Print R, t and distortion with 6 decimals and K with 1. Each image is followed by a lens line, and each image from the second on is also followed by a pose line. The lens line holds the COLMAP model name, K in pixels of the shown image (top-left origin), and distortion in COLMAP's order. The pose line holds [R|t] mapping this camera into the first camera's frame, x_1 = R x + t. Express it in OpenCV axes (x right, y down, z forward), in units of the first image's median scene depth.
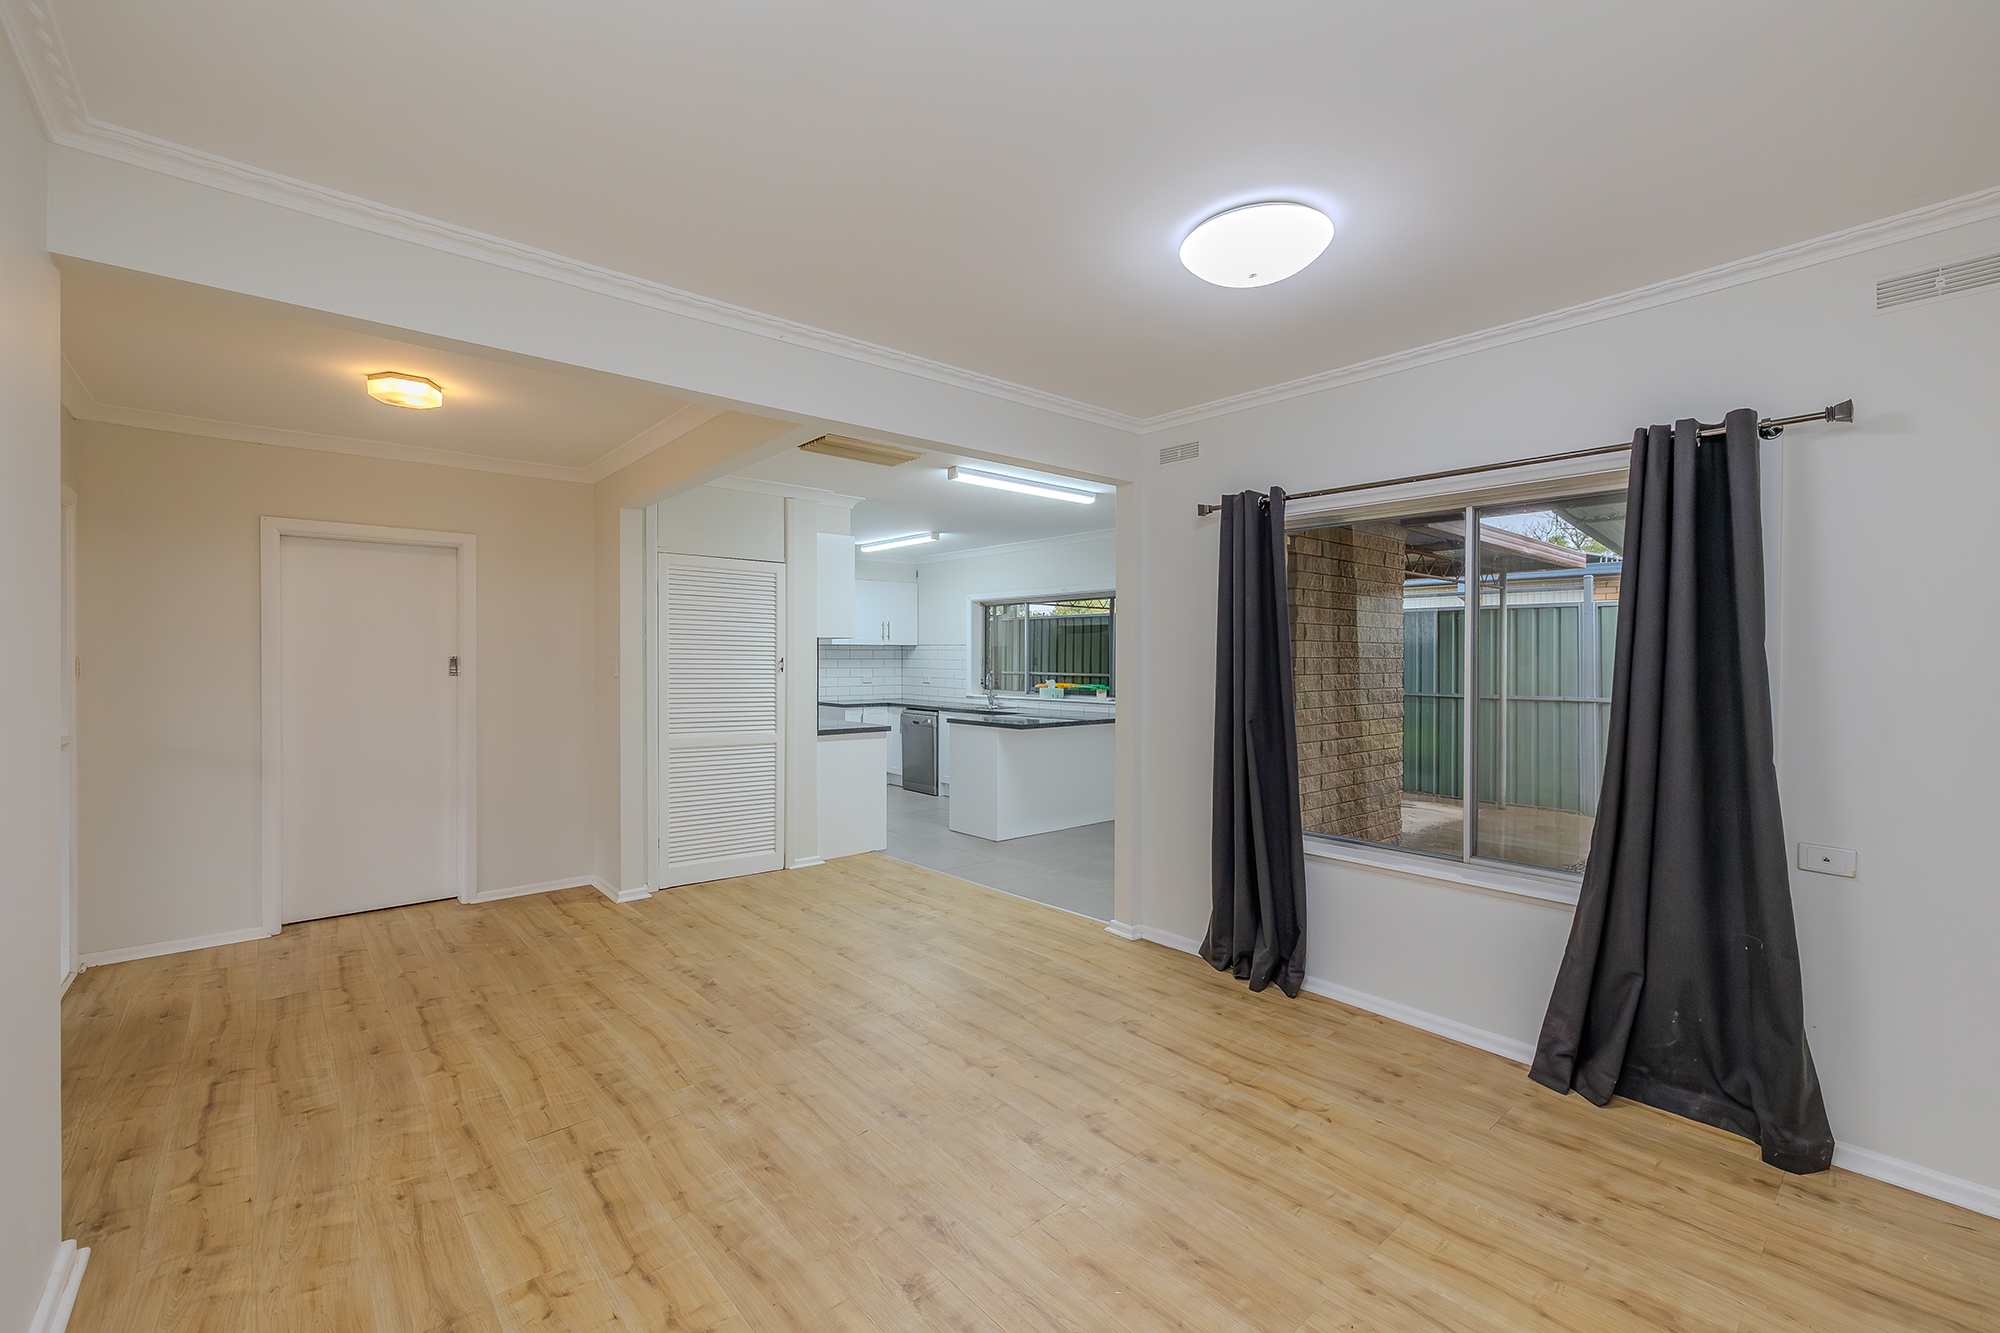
lens RADIAL K [[864.1, 0, 991.6], [0, 864.1, 662.4], [0, 0, 1]] dist [0.000366, -0.000081]
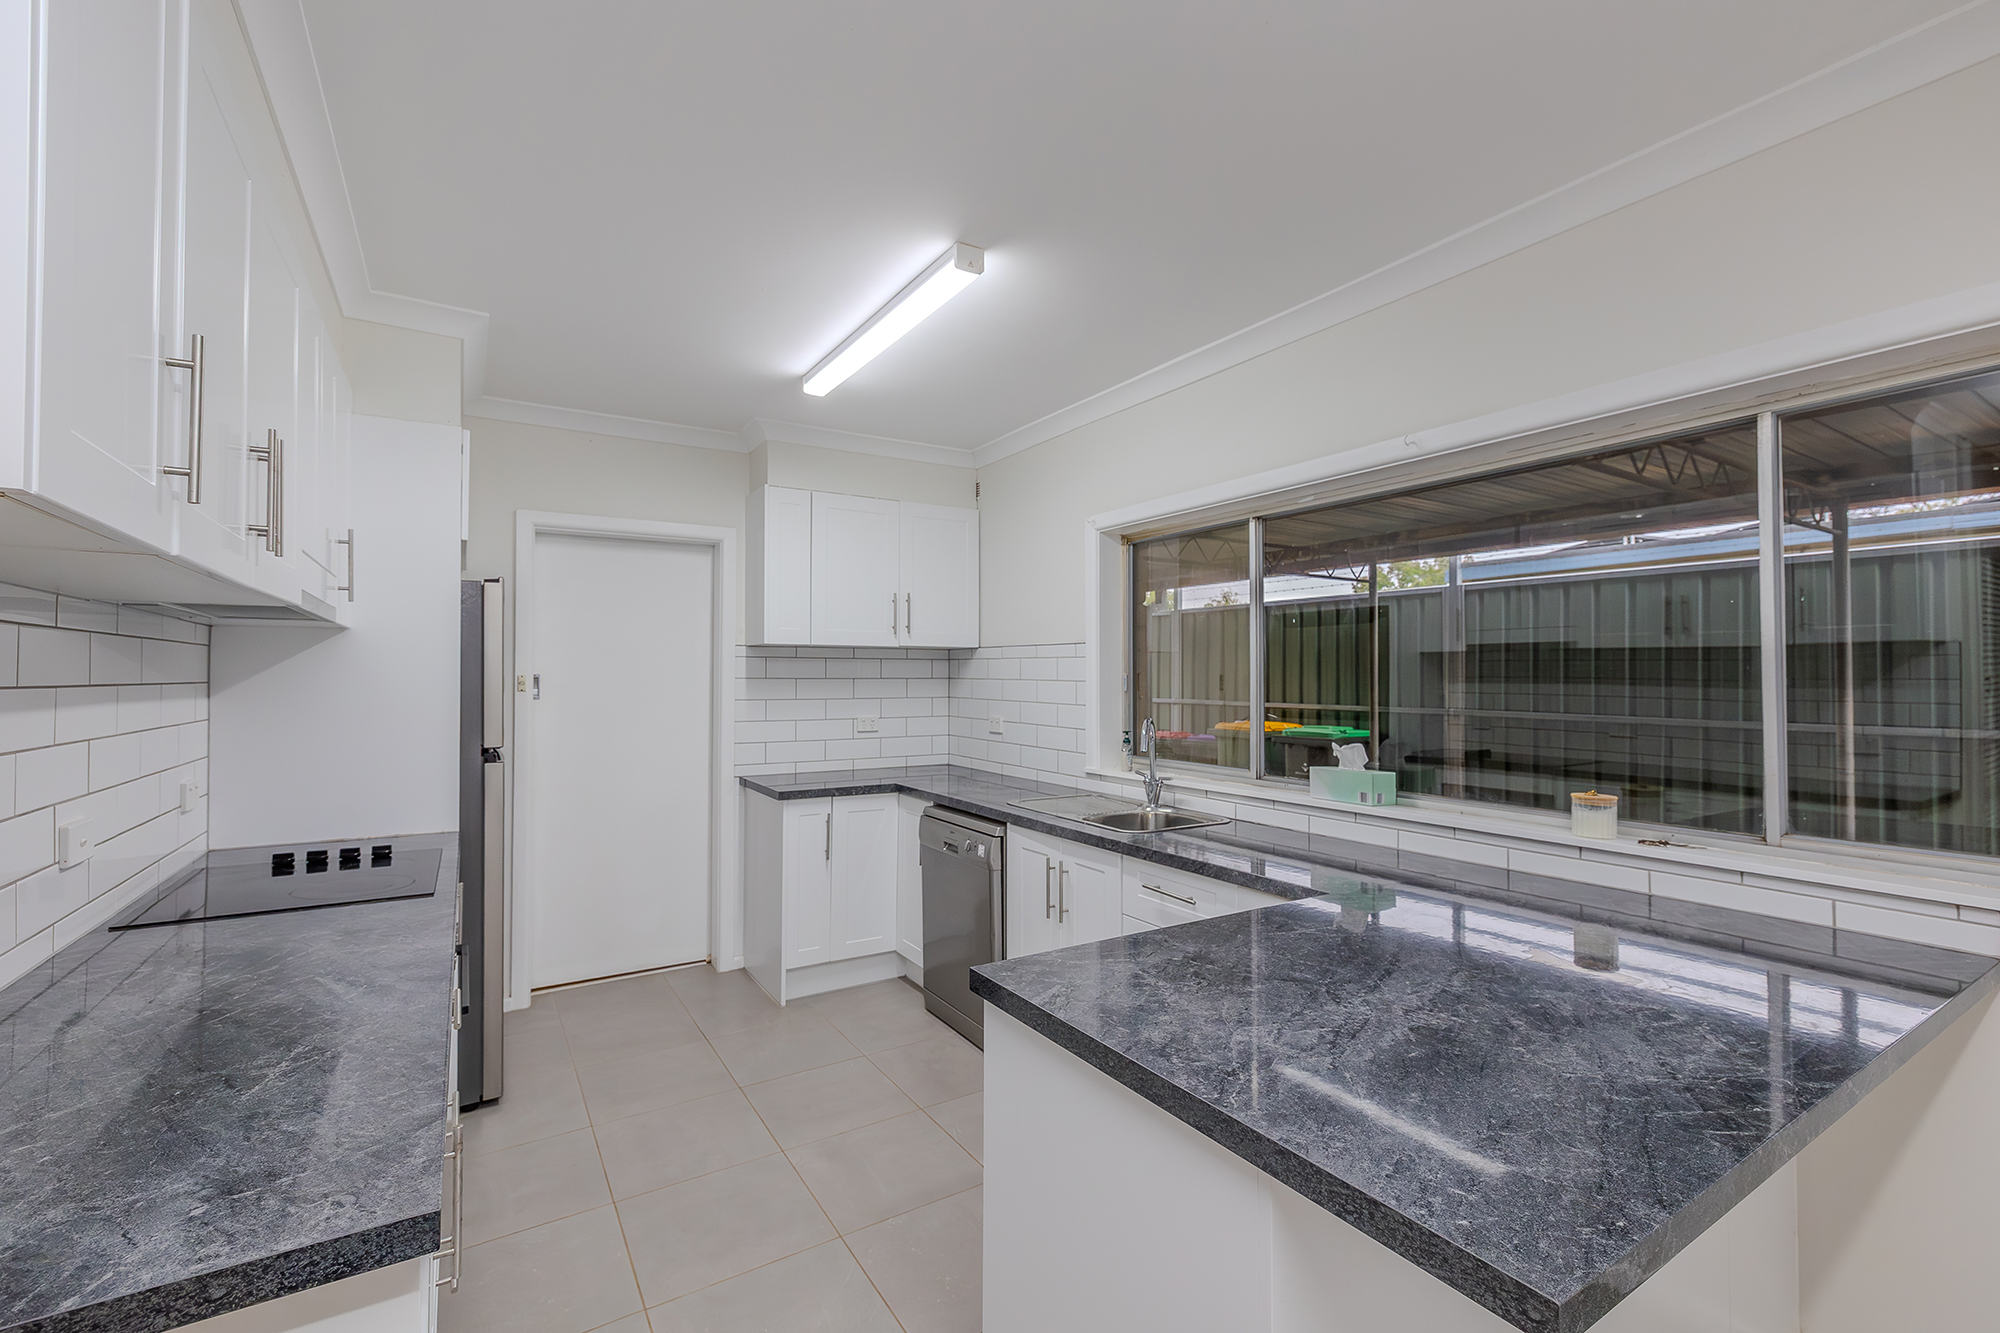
lens RADIAL K [[854.5, 0, 1008.3], [0, 854.5, 668.2], [0, 0, 1]] dist [-0.002137, -0.000019]
pose [[0.990920, -0.002167, -0.134435, -0.028950], [-0.000045, 0.999865, -0.016448, -0.005058], [0.134453, 0.016304, 0.990786, 1.449032]]
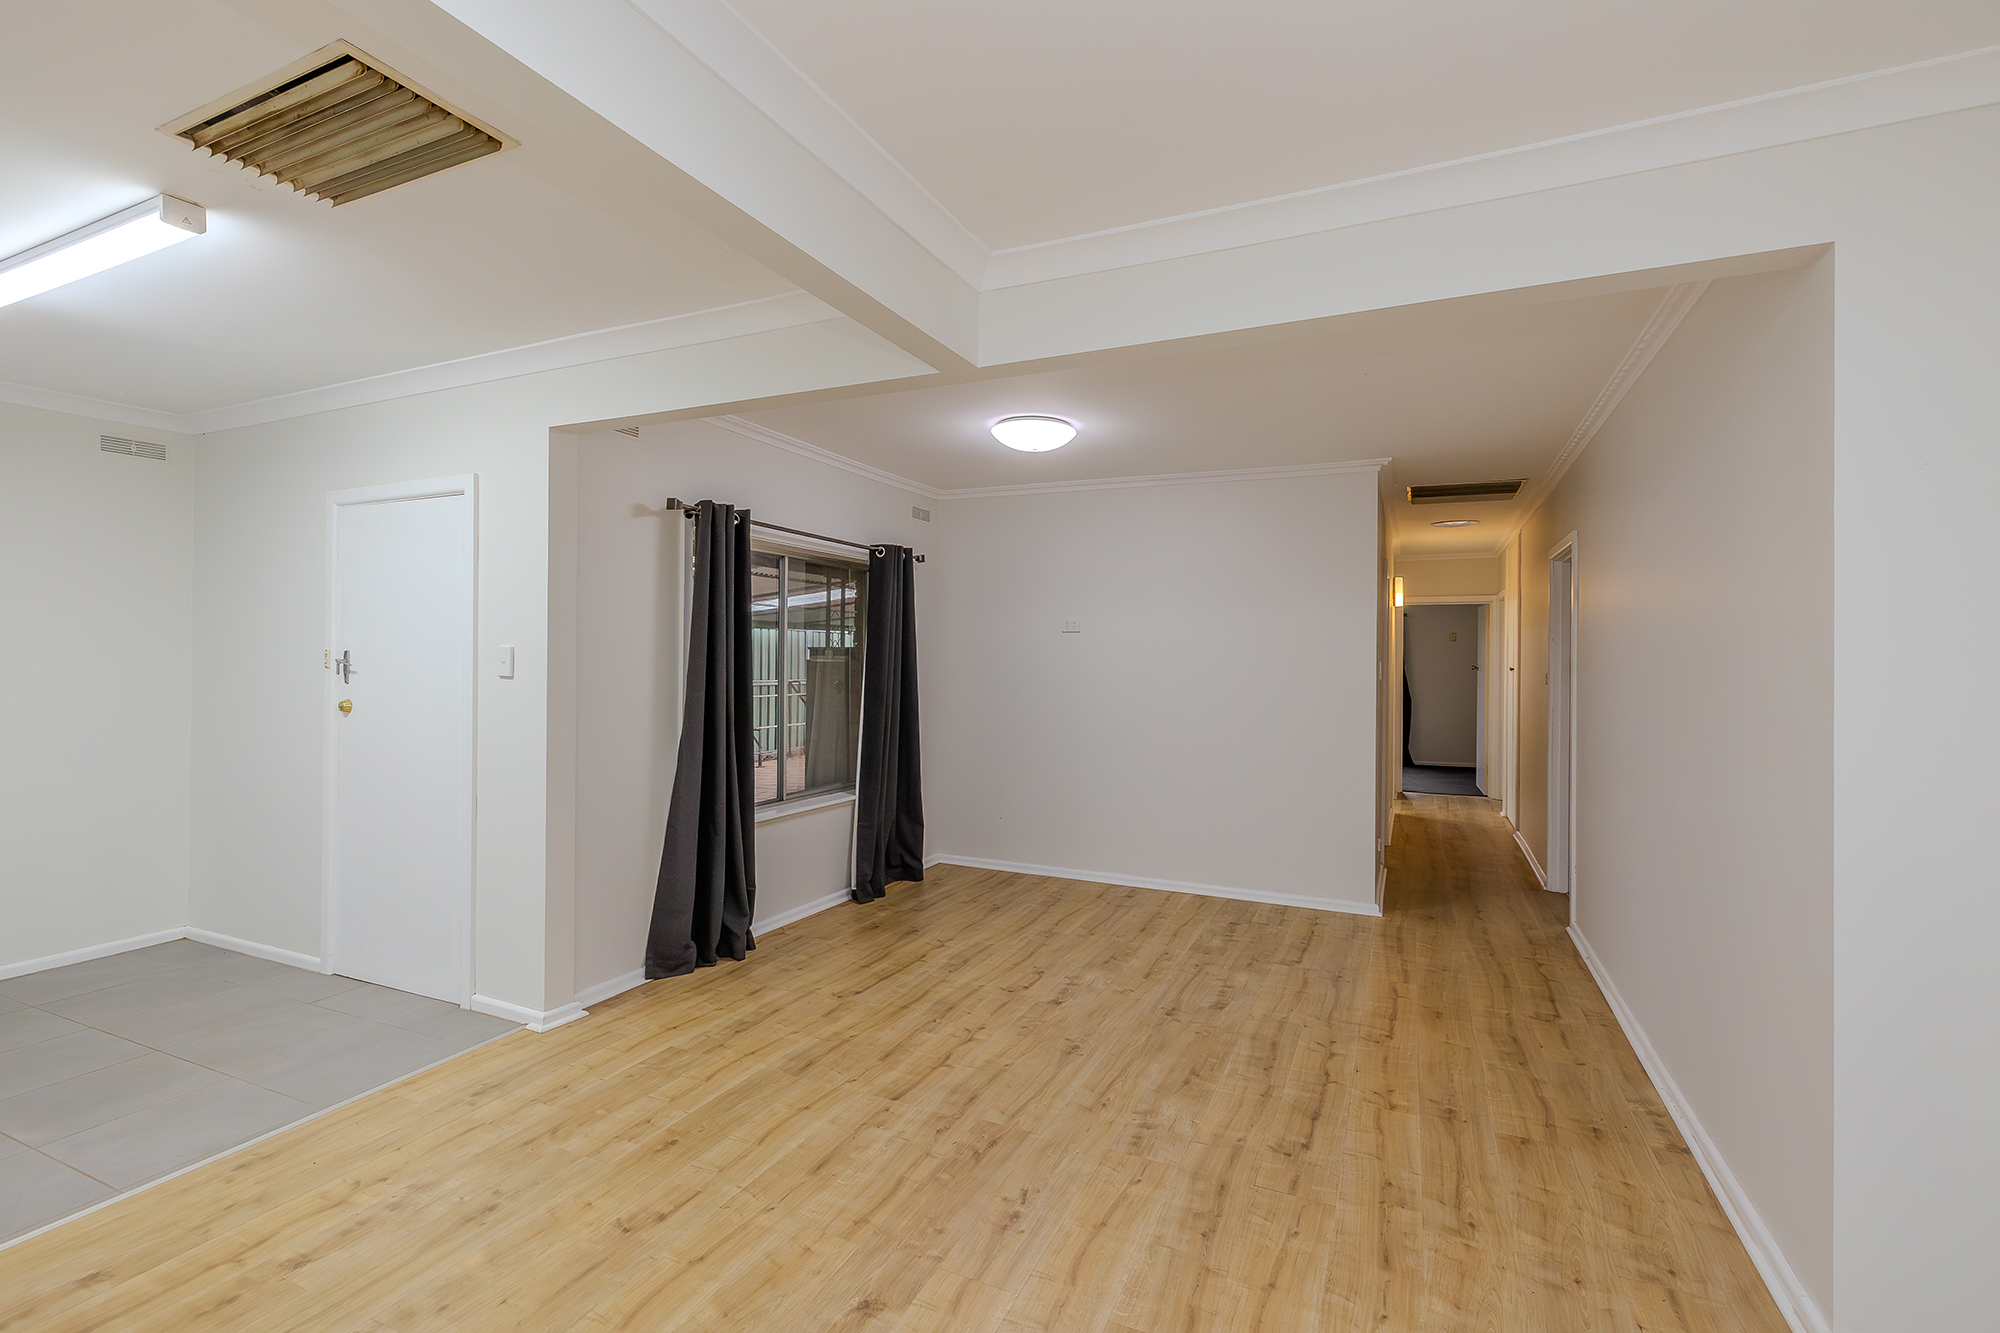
lens RADIAL K [[887.9, 0, 1011.9], [0, 887.9, 658.2], [0, 0, 1]] dist [0.000285, 0.000161]
pose [[-0.433858, -0.003037, 0.900976, -0.791307], [-0.005473, 0.999985, 0.000735, 0.000263], [-0.900965, -0.004612, -0.433868, 1.109326]]
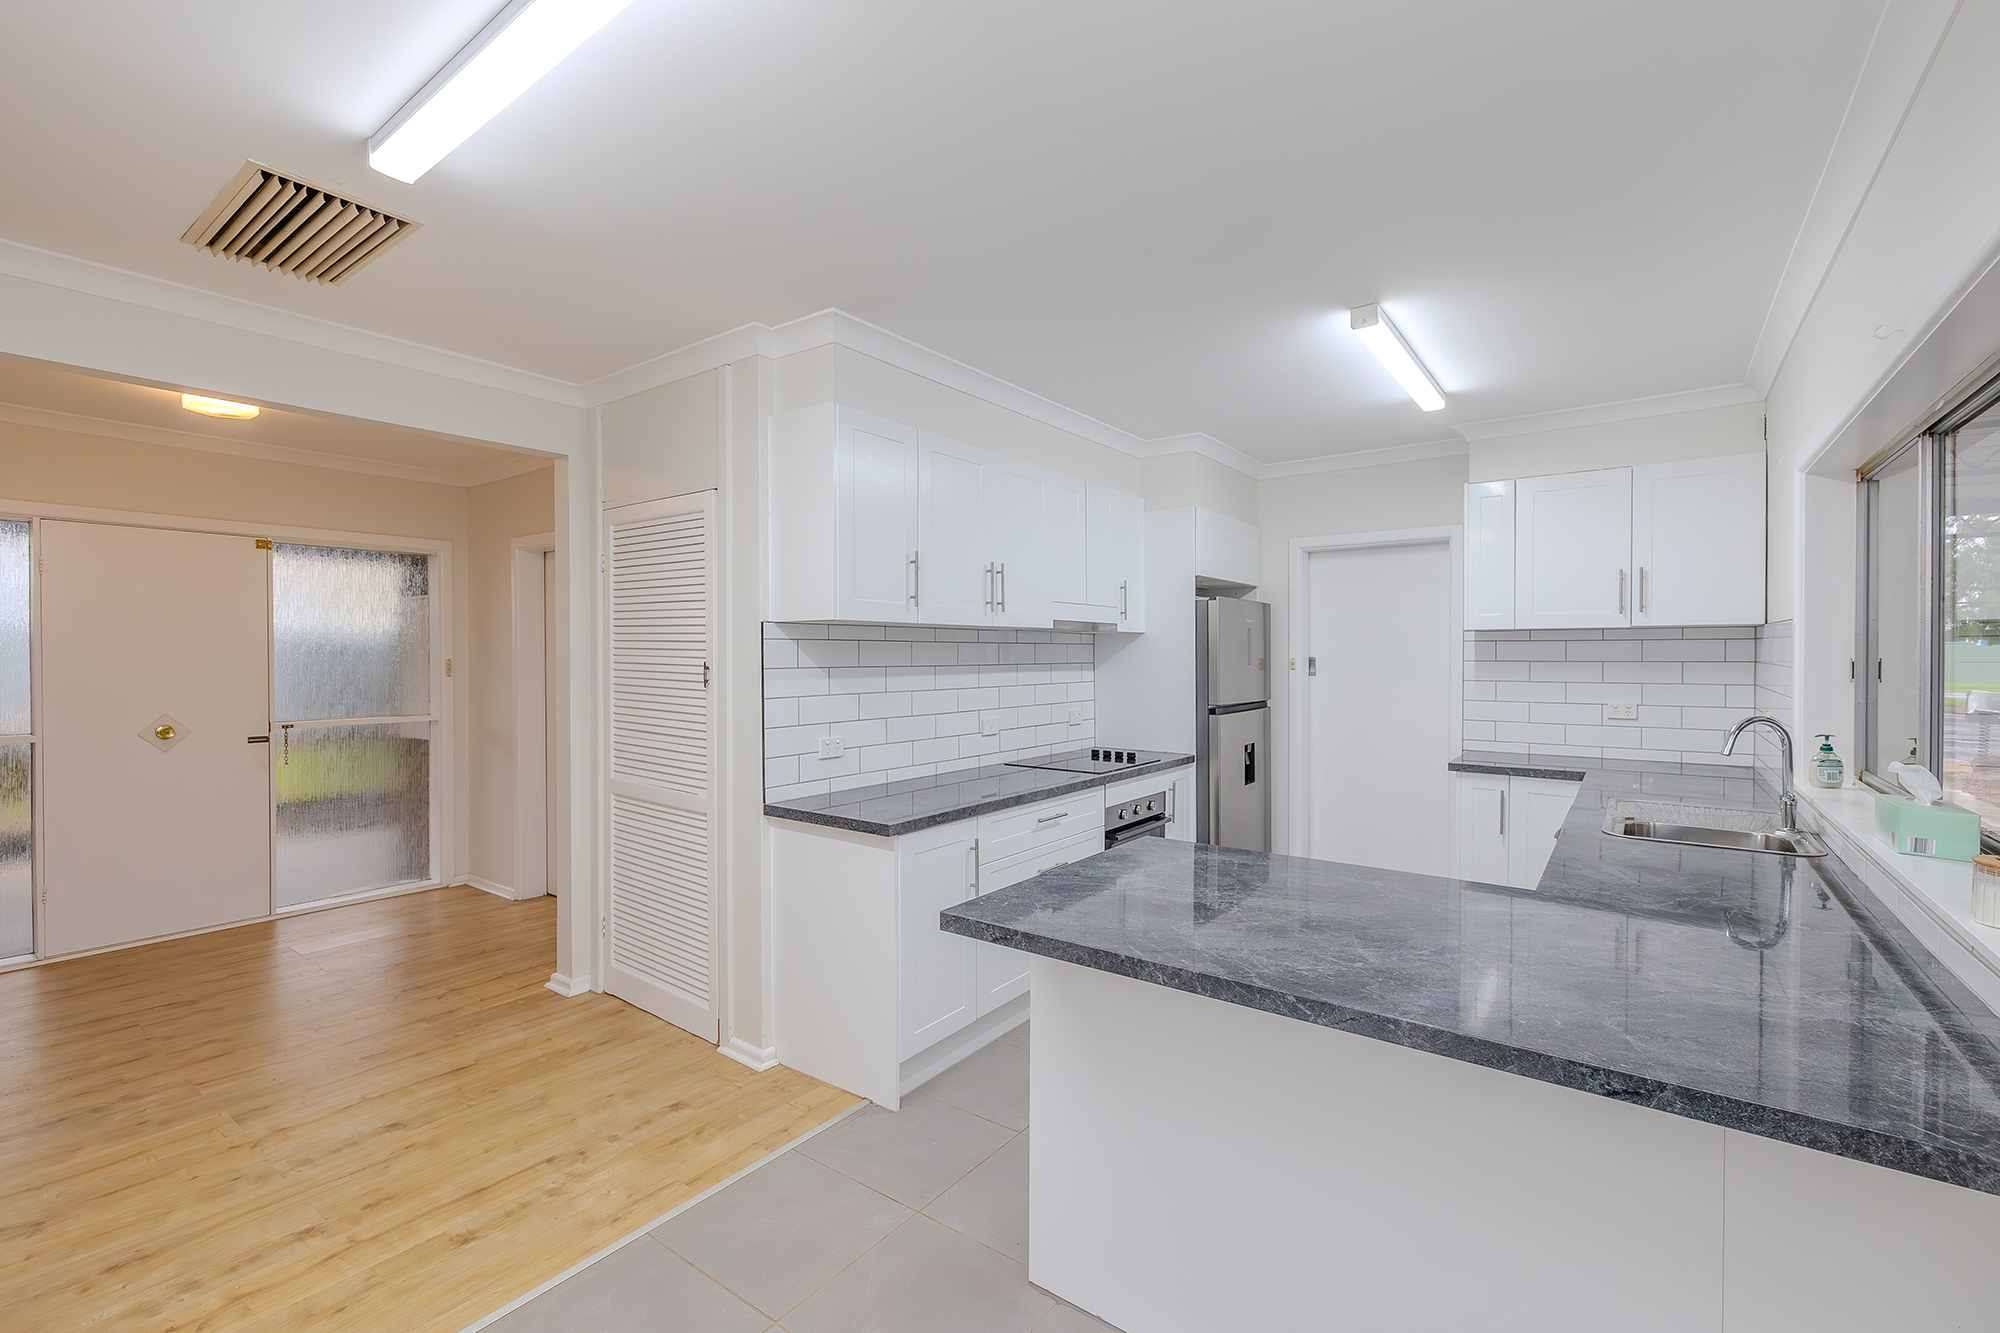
lens RADIAL K [[864.1, 0, 991.6], [0, 864.1, 662.4], [0, 0, 1]] dist [0.000366, -0.000081]
pose [[0.221950, 0.006444, -0.975037, 0.492648], [-0.004300, 0.999975, 0.005630, -0.011567], [0.975048, 0.002943, 0.221972, 1.561011]]
